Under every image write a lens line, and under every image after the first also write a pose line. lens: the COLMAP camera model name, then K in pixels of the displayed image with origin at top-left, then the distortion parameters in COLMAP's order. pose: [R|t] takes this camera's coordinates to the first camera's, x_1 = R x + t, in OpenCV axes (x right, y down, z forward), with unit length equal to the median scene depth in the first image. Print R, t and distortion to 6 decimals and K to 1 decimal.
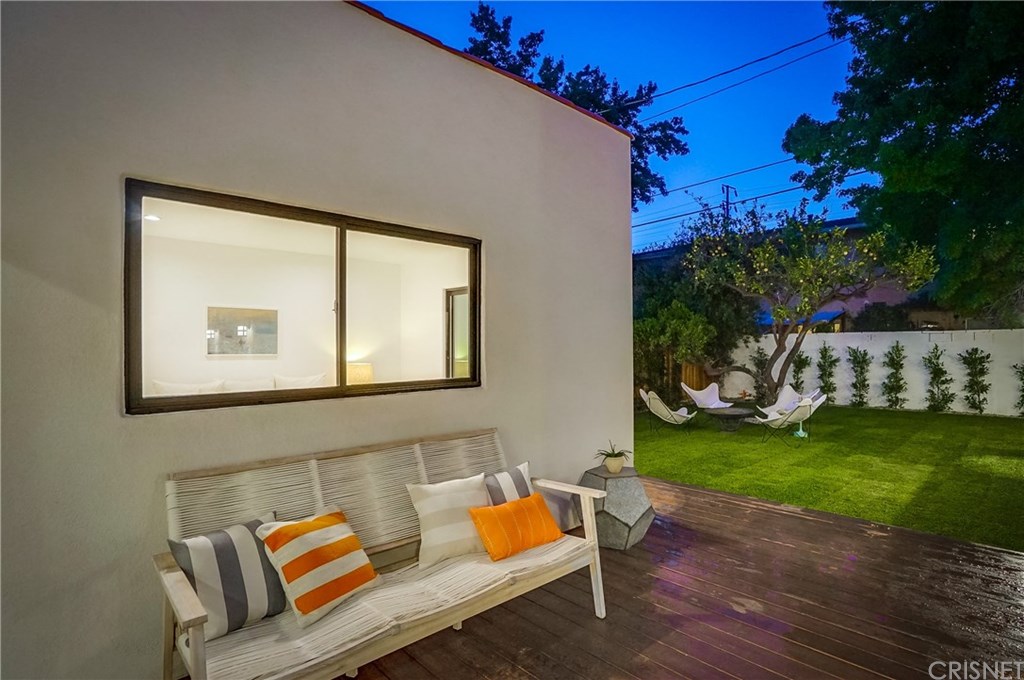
lens RADIAL K [[504.3, 0, 535.7], [0, 504.3, 347.1], [0, 0, 1]] dist [-0.039848, 0.025034]
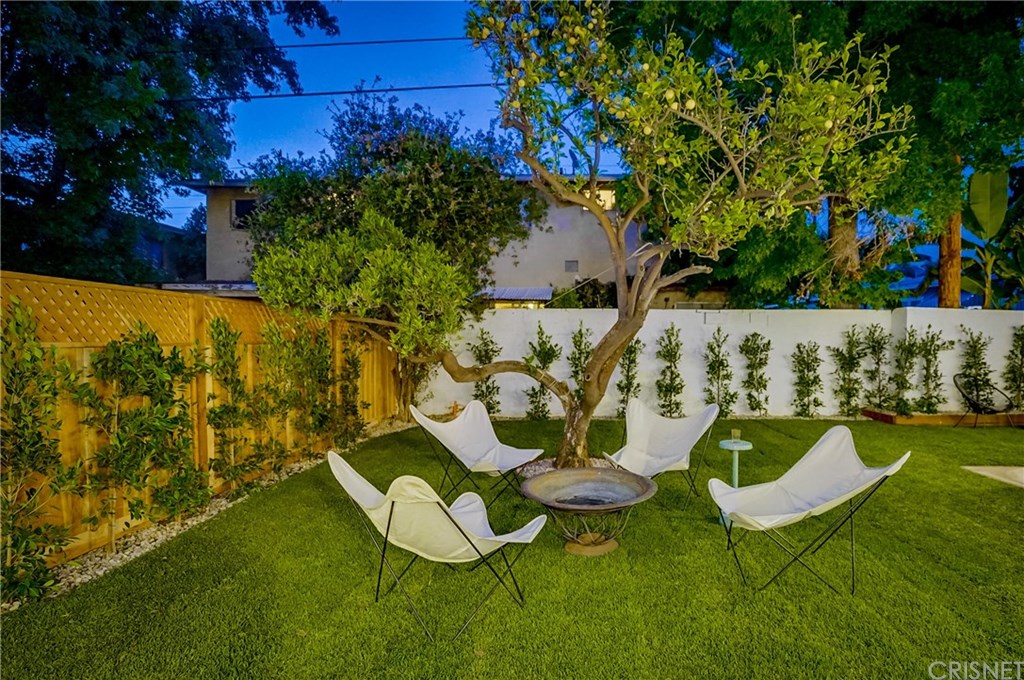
lens RADIAL K [[537.3, 0, 560.3], [0, 537.3, 358.2], [0, 0, 1]] dist [-0.033166, 0.000710]
pose [[0.732116, -0.015930, 0.680994, 0.081654], [-0.007202, 0.999490, 0.031123, 0.016413], [-0.681142, -0.027690, 0.731627, 0.539524]]
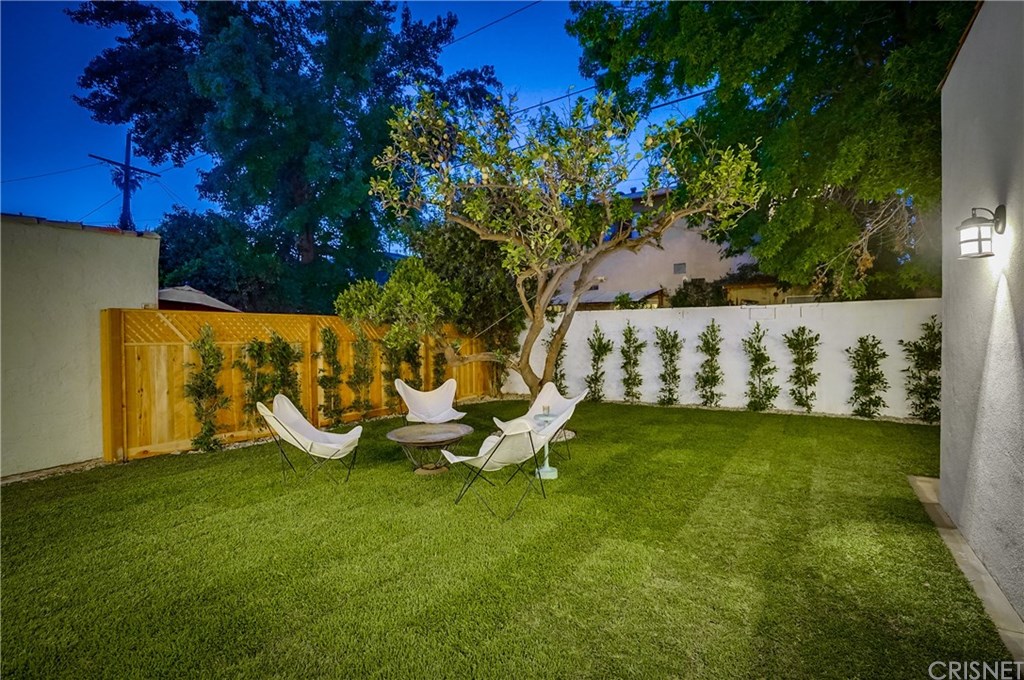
lens RADIAL K [[478.6, 0, 498.6], [0, 478.6, 342.1], [0, 0, 1]] dist [-0.028079, 0.000495]
pose [[0.982282, -0.005168, 0.187336, 0.262618], [0.003069, 0.999929, 0.011495, 0.014314], [-0.187382, -0.010717, 0.982229, 0.337359]]
